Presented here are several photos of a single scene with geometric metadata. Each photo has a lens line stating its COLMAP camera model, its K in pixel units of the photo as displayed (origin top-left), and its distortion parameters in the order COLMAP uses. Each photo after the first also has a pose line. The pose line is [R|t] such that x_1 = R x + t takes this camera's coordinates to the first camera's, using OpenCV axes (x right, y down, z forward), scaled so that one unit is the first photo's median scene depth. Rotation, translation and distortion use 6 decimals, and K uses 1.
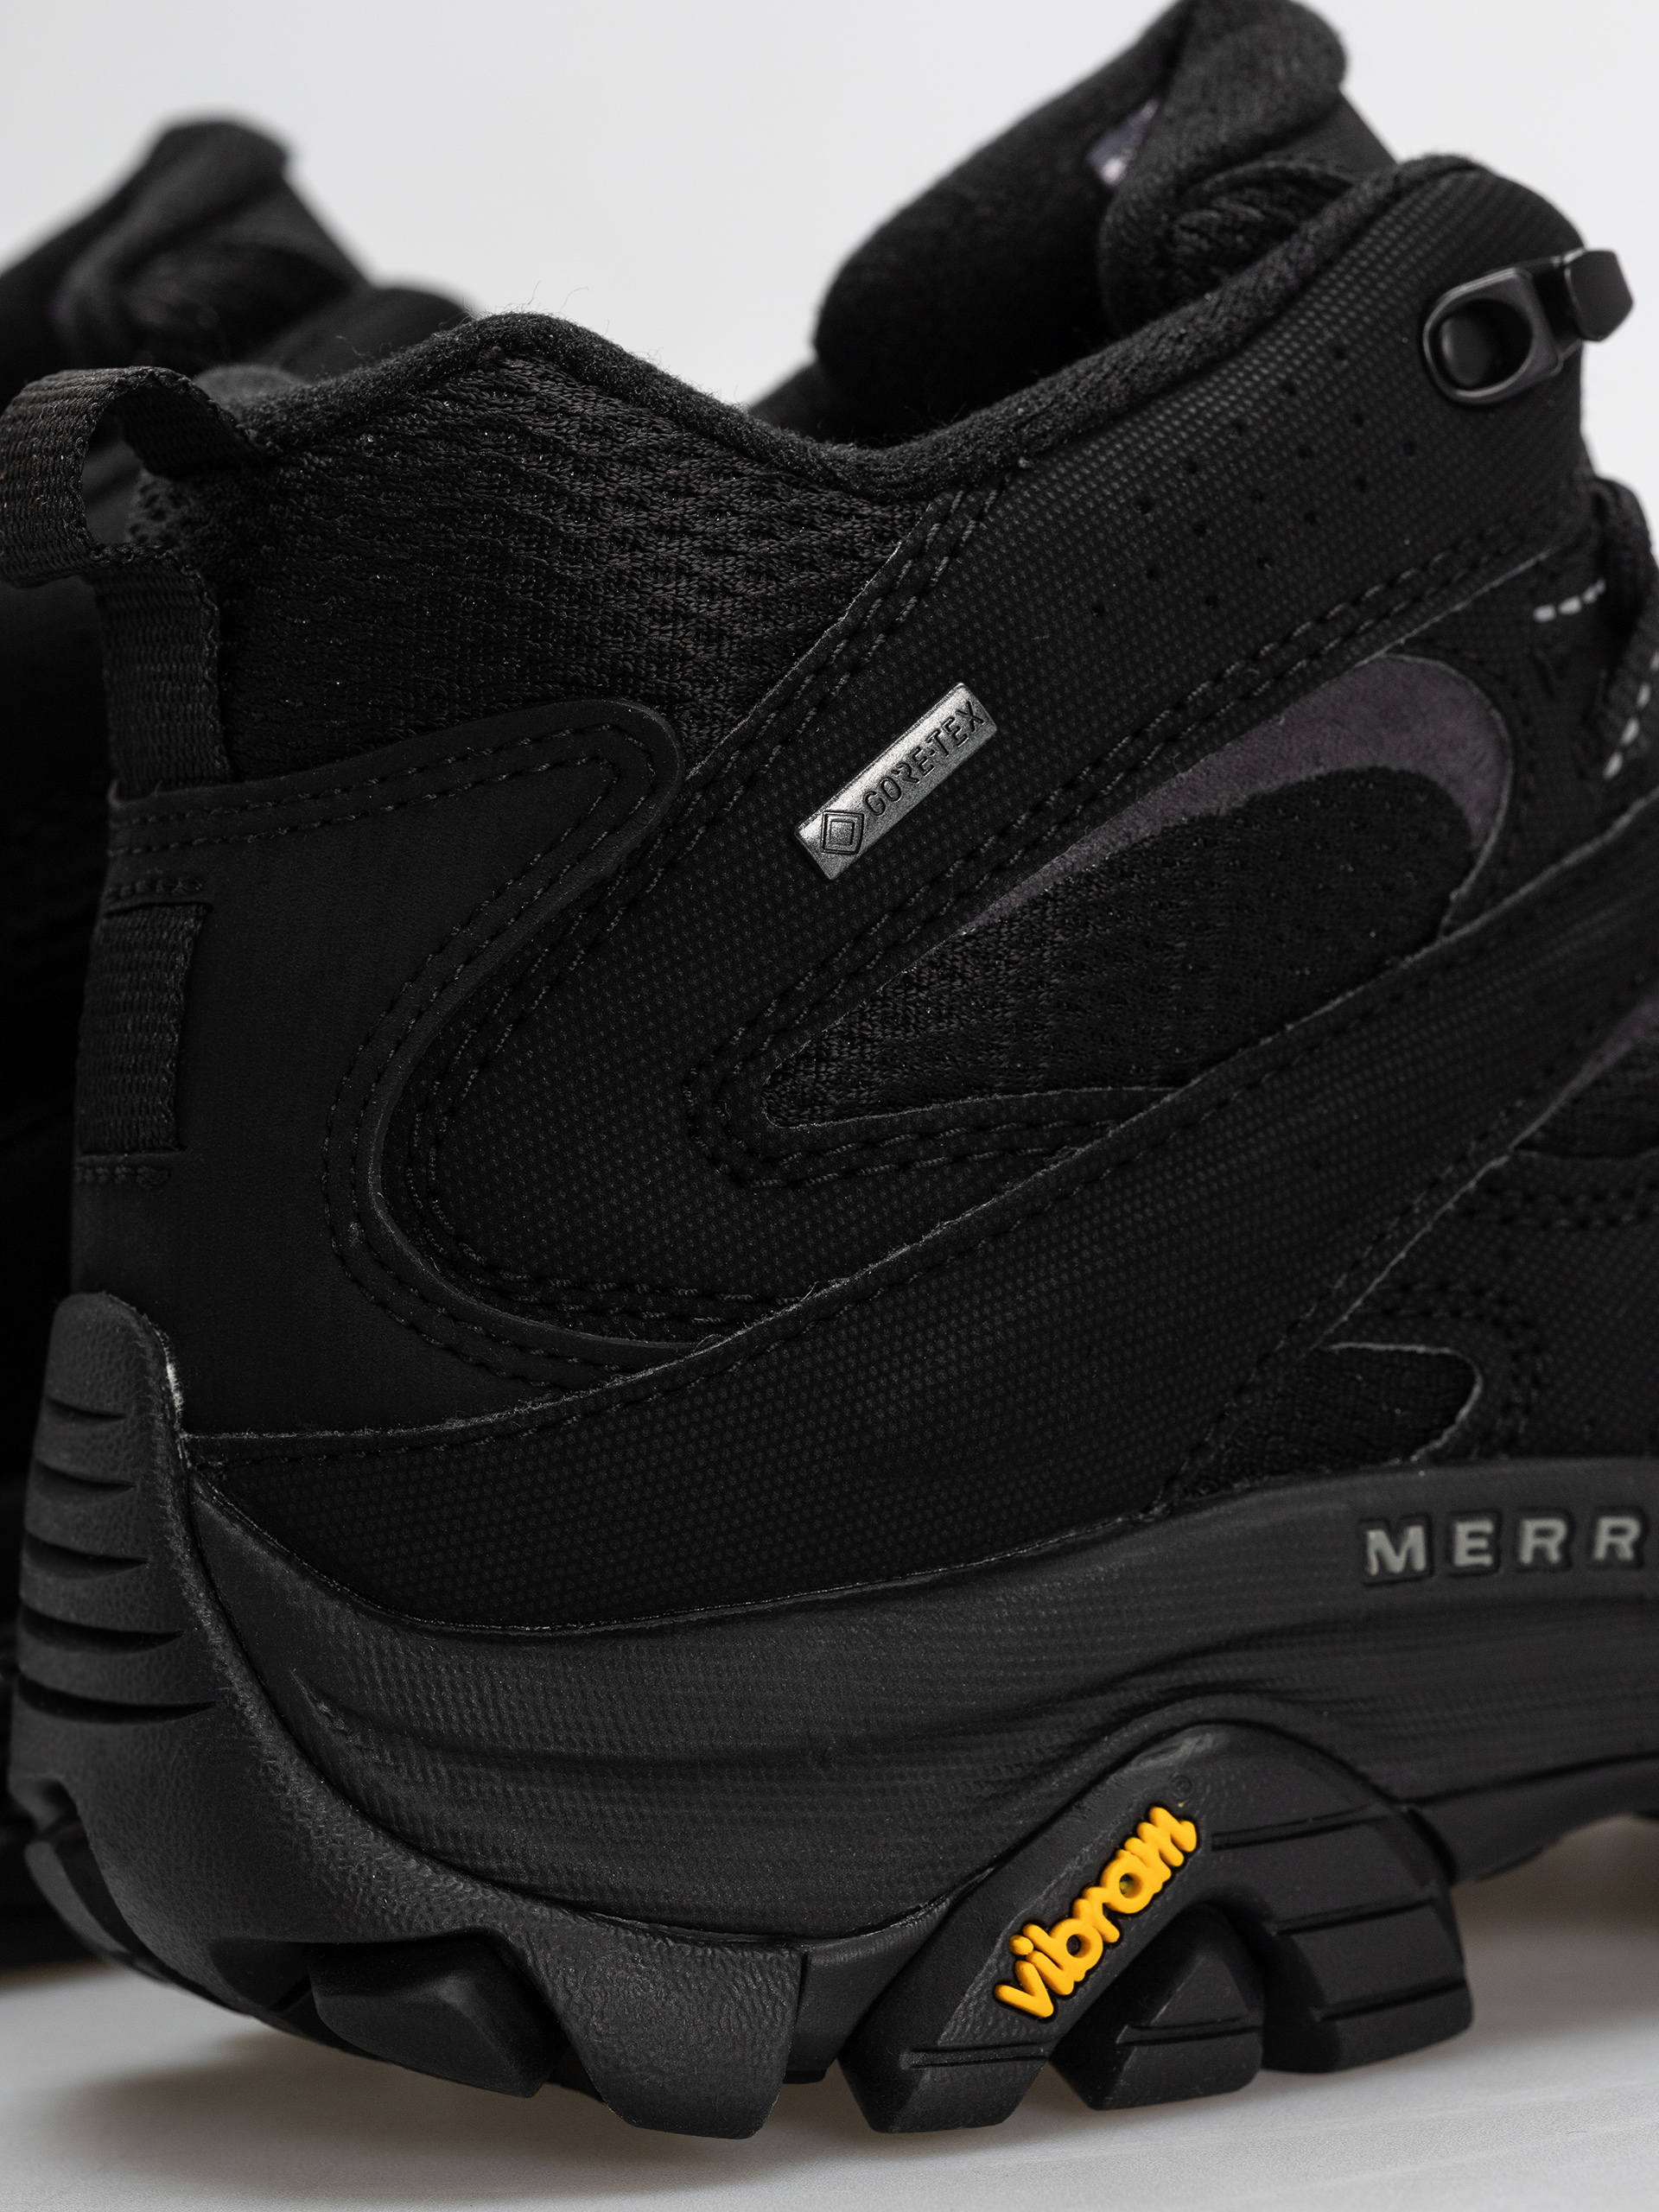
lens RADIAL K [[7238.9, 0, 840.2], [0, 7238.9, 1125.8], [0, 0, 1]] dist [0.099992, 0.000000]
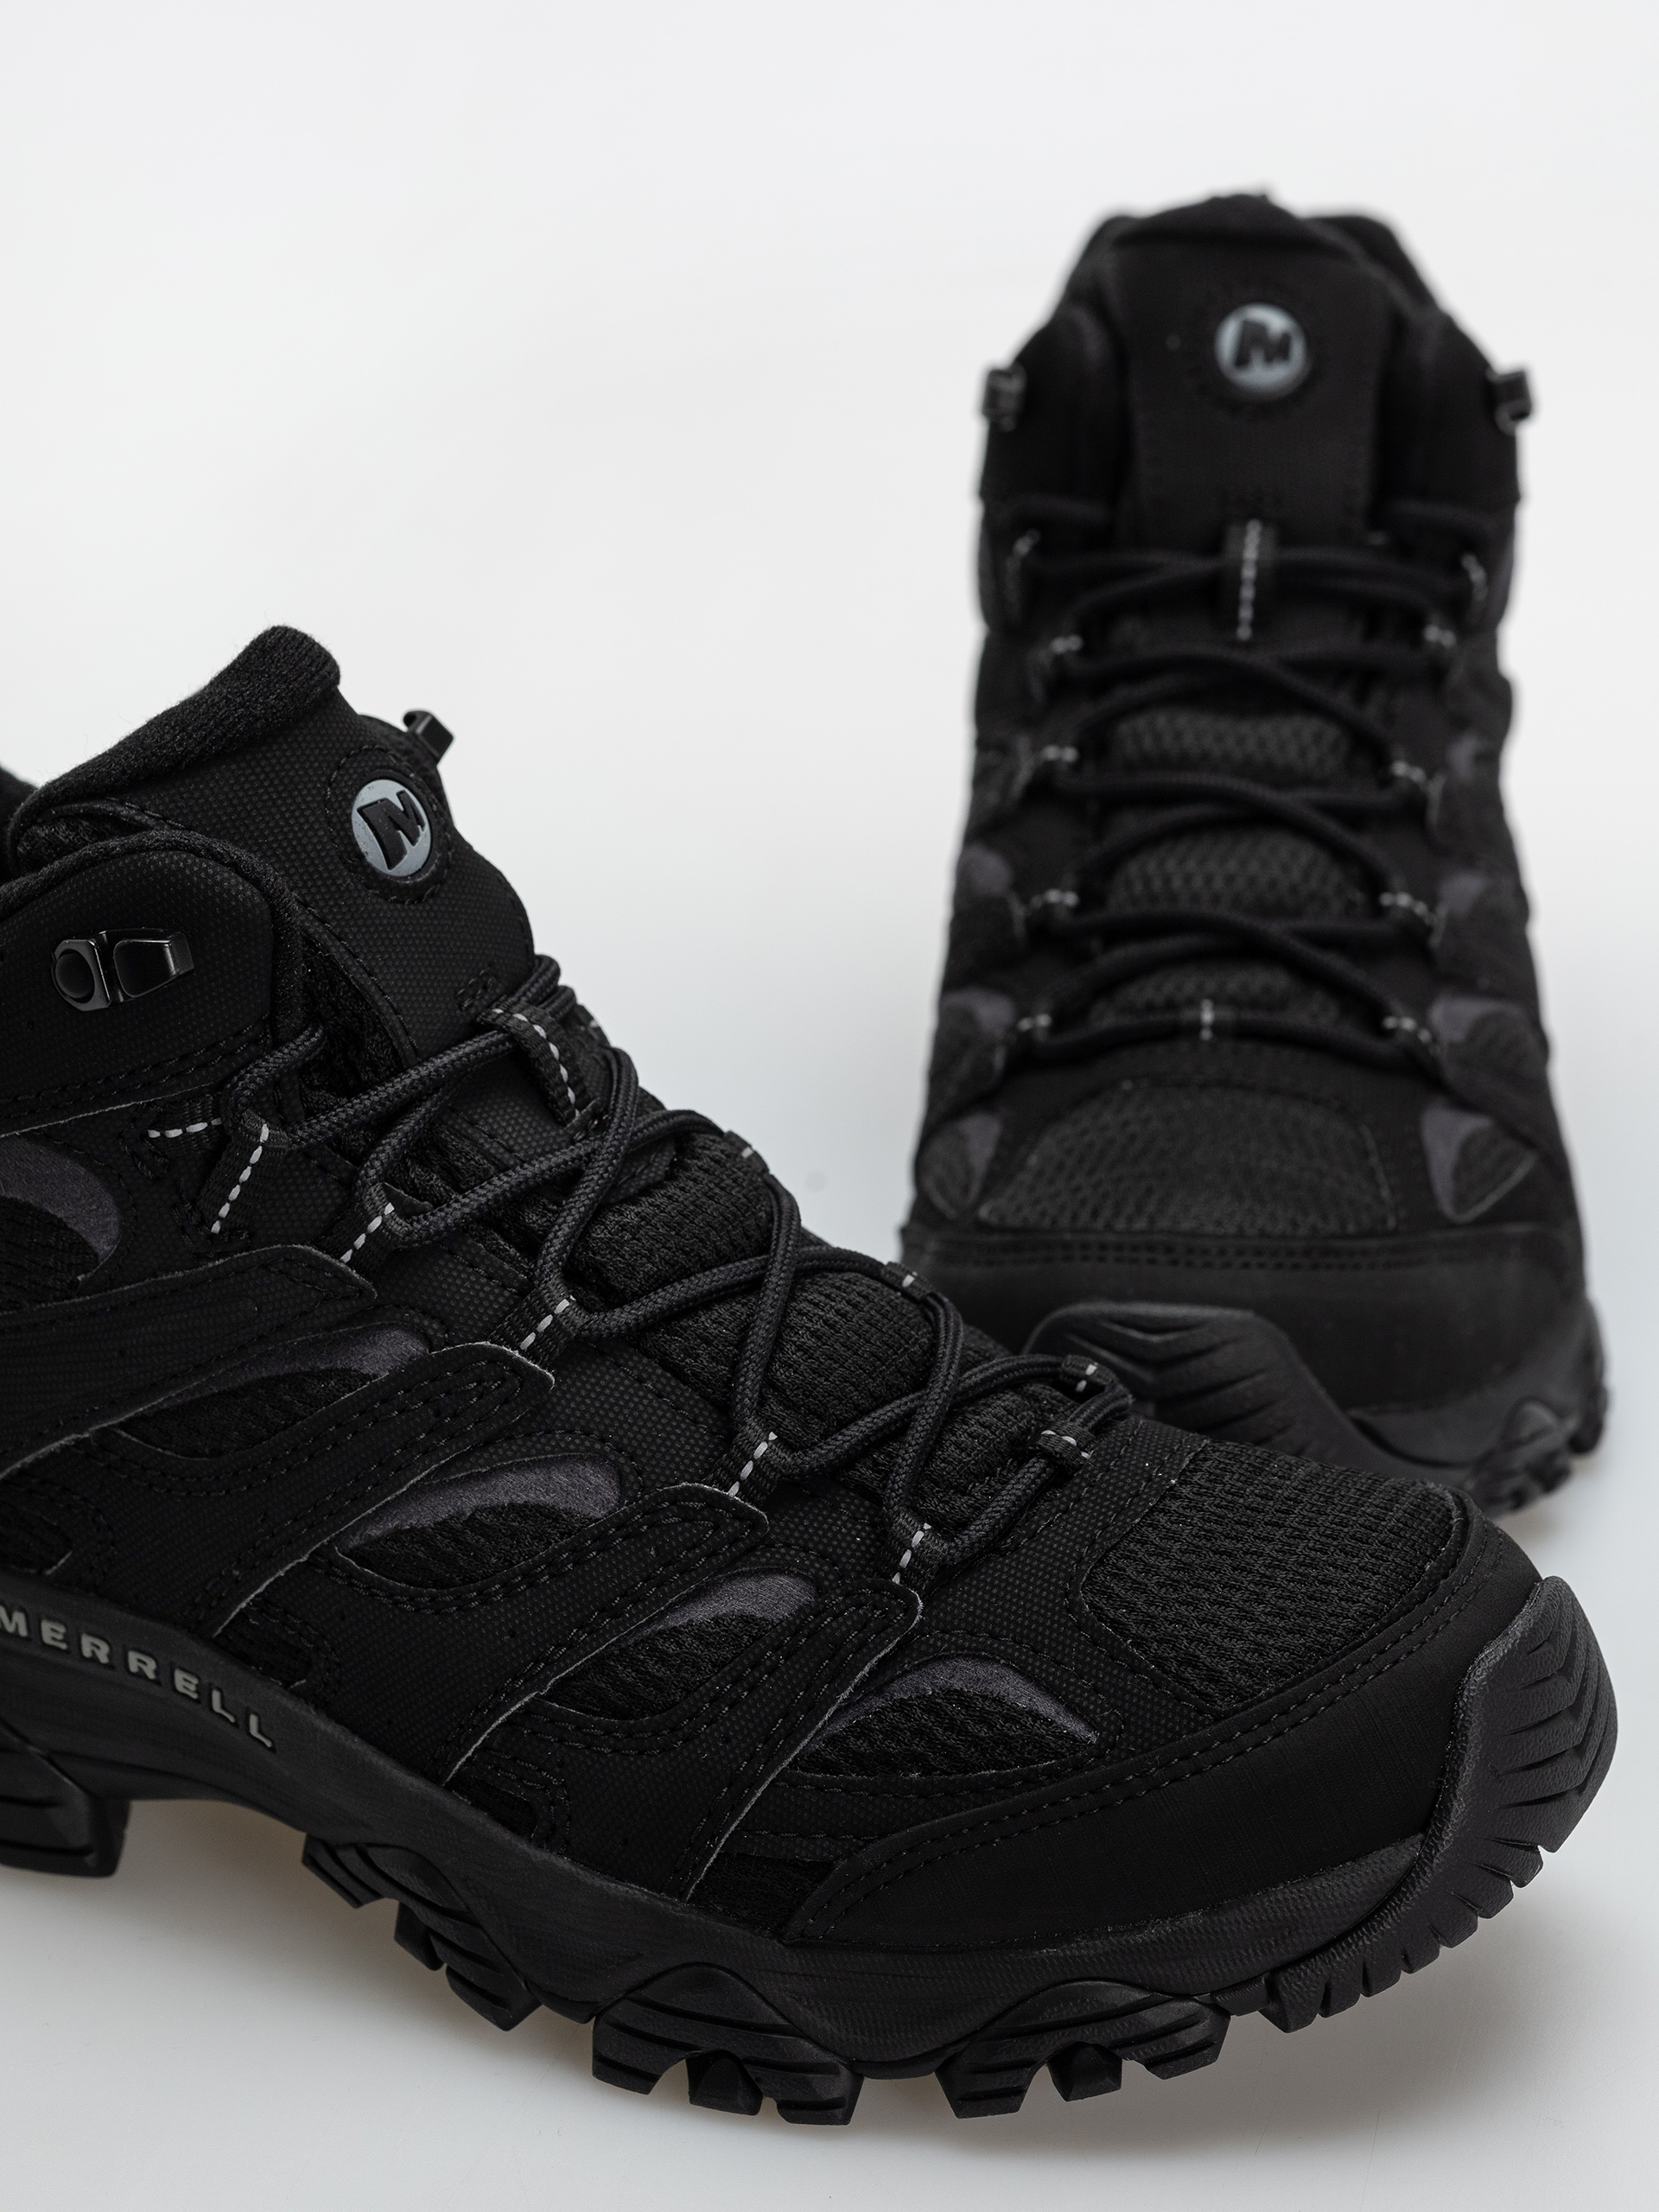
lens RADIAL K [[7238.9, 0, 831.3], [0, 7238.9, 1109.3], [0, 0, 1]] dist [0.099992, 0.000000]
pose [[0.508209, 0.394453, -0.765592, 1.441547], [-0.063546, 0.903699, 0.423427, -0.787510], [0.858886, -0.166539, 0.484333, 0.376510]]
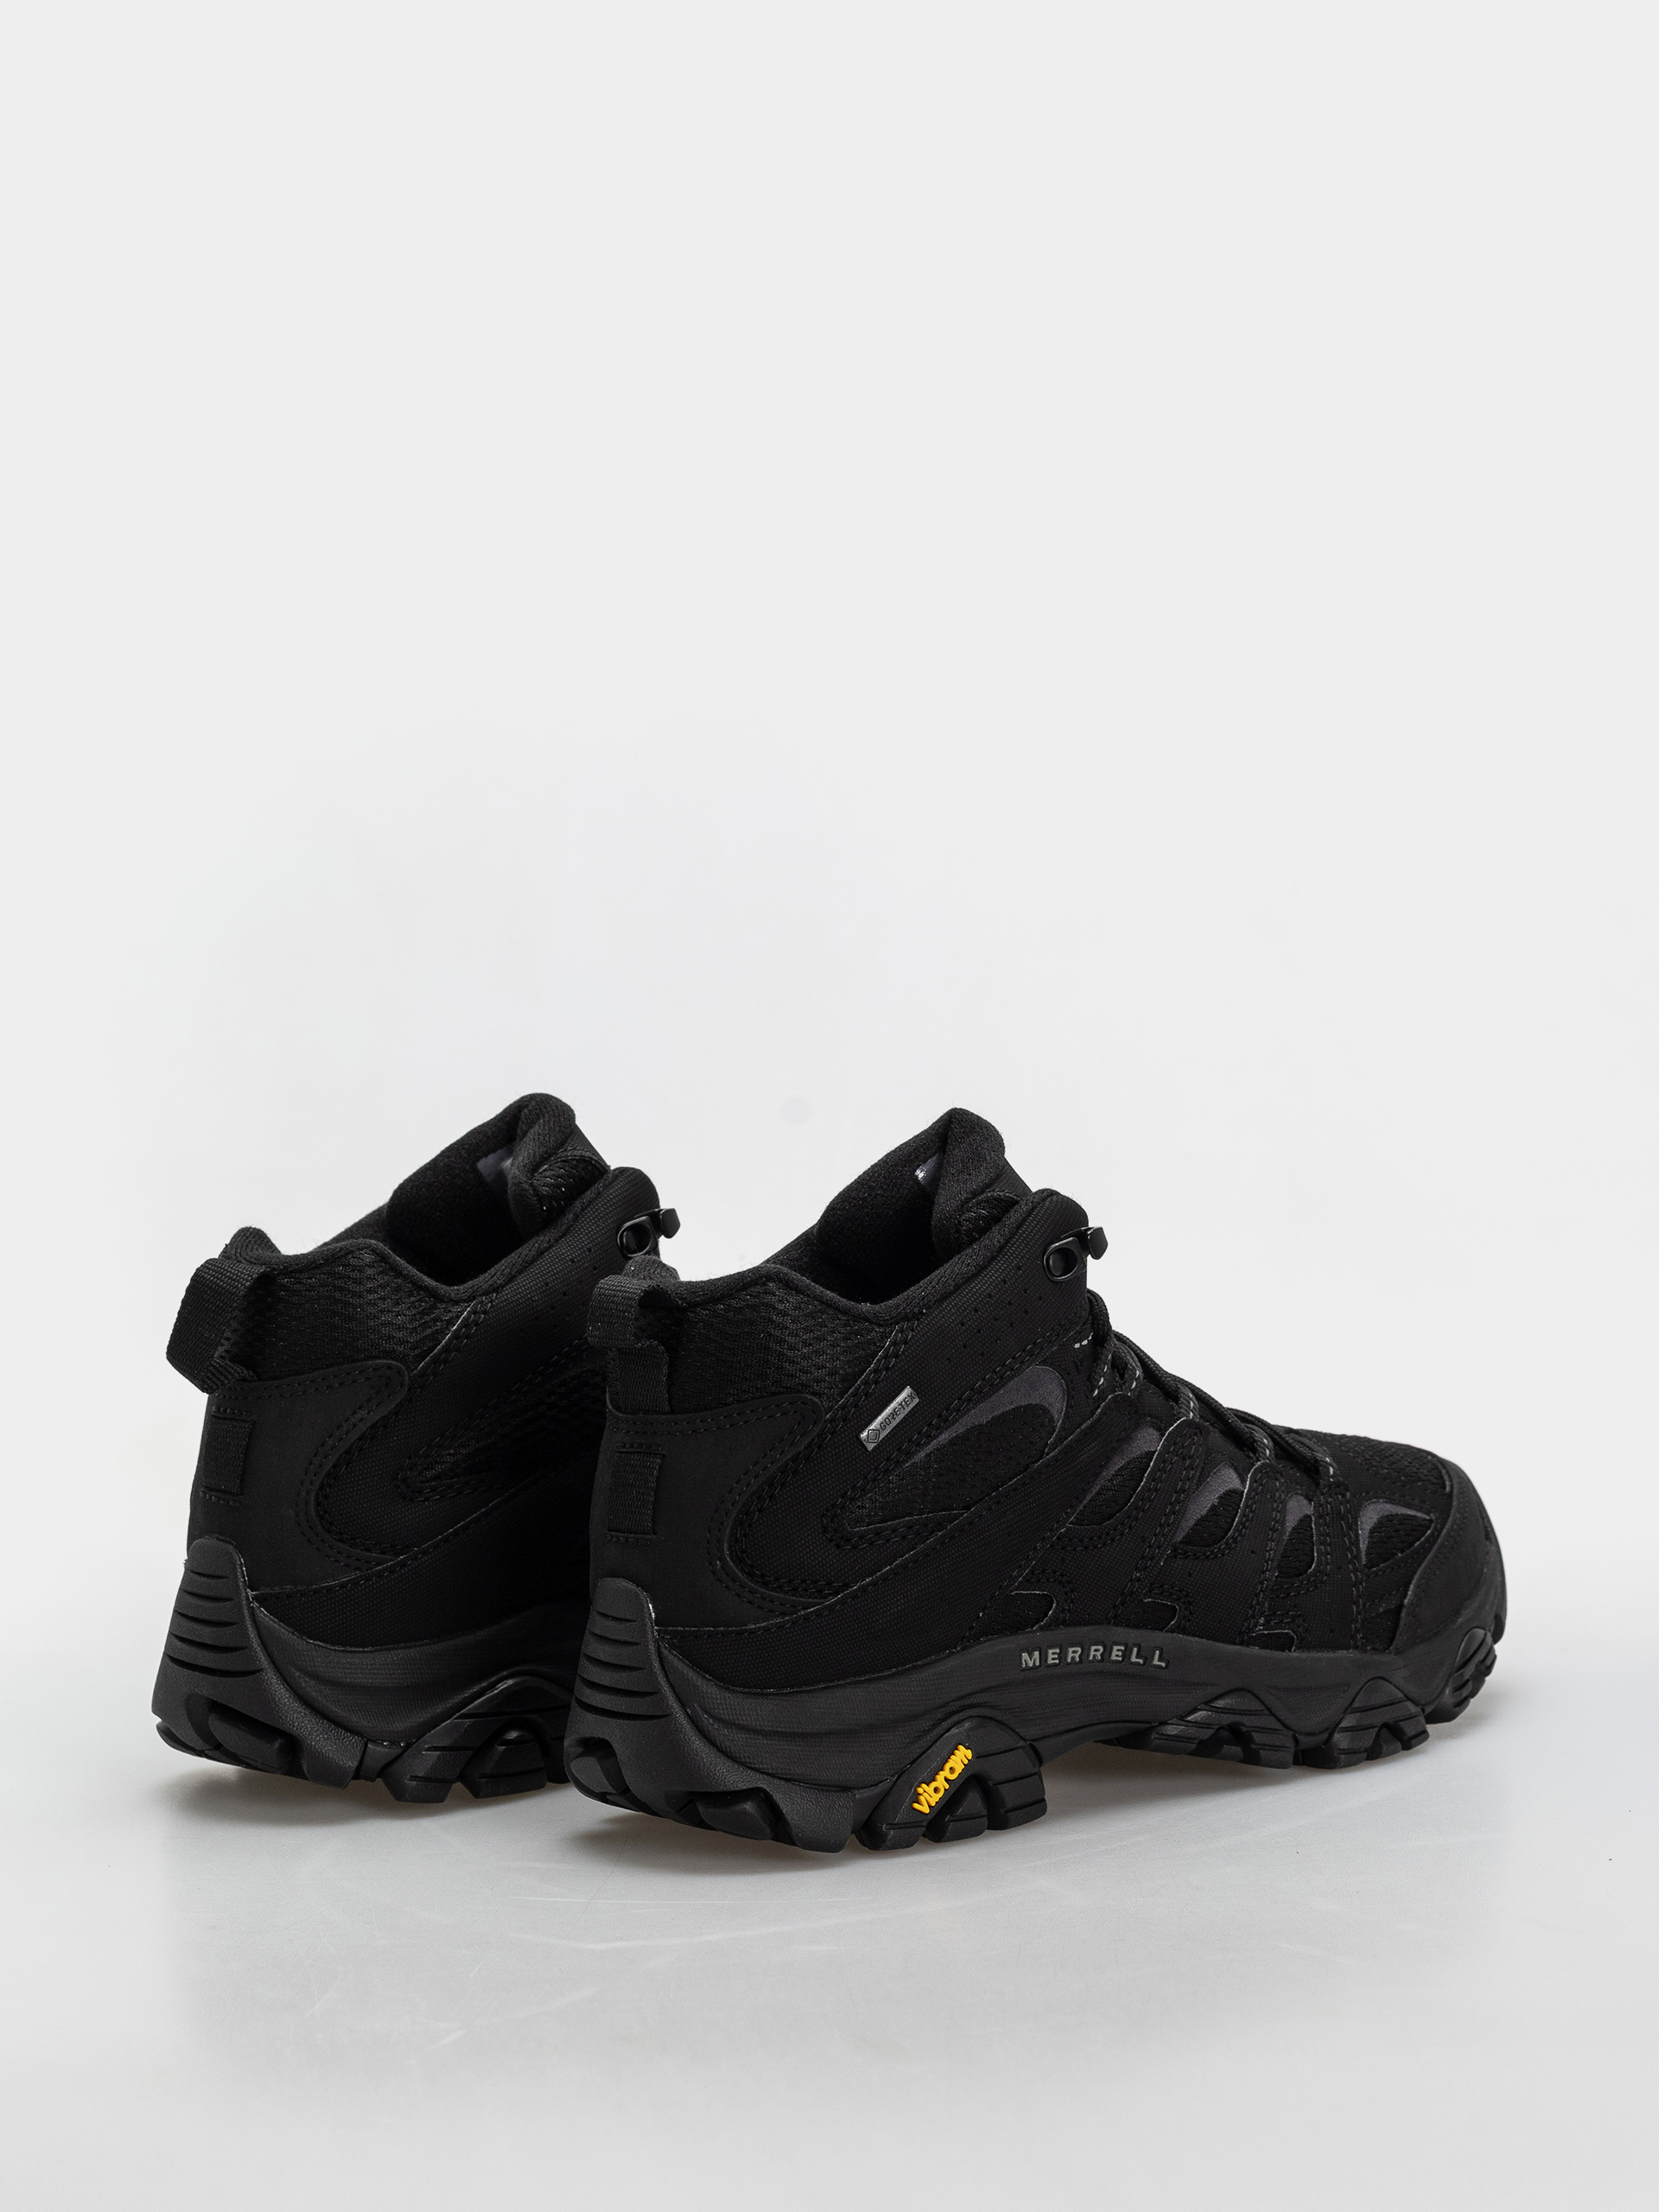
lens RADIAL K [[7238.9, 0, 815.0], [0, 7238.9, 1095.9], [0, 0, 1]] dist [0.099992, 0.000000]
pose [[0.984423, 0.009925, 0.175538, -0.562455], [-0.016711, 0.999167, 0.037223, -0.296844], [-0.175022, -0.039577, 0.983769, -2.020173]]
